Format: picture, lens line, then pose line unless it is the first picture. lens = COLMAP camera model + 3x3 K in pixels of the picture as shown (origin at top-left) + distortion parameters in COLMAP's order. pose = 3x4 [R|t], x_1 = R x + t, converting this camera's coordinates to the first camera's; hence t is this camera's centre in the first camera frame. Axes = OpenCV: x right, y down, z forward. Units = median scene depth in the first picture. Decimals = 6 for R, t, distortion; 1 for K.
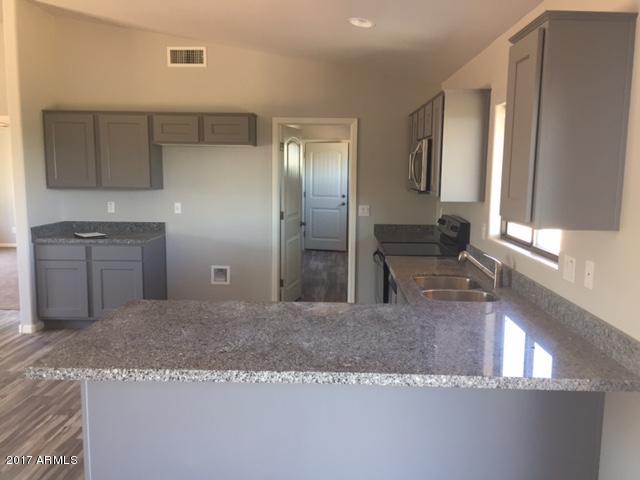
lens RADIAL K [[544.0, 0, 322.4], [0, 544.0, 242.5], [0, 0, 1]] dist [0.039779, -0.044073]
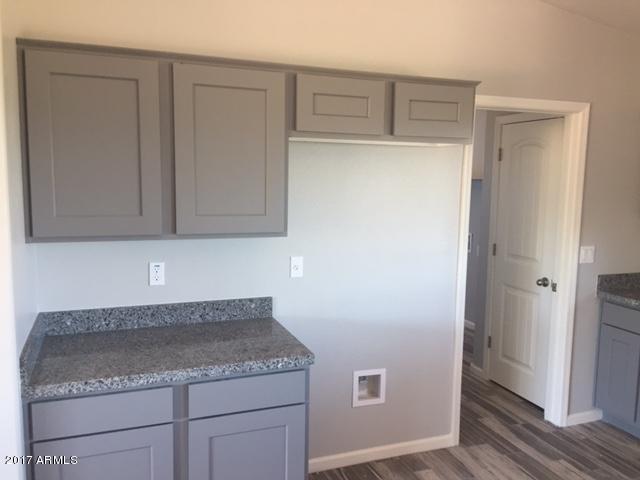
lens RADIAL K [[544.0, 0, 320.1], [0, 544.0, 238.6], [0, 0, 1]] dist [0.039779, -0.044073]
pose [[0.929379, -0.038179, 0.367148, -0.431733], [0.042840, 0.999072, -0.004550, -0.086429], [-0.366633, 0.019958, 0.930151, 0.535133]]
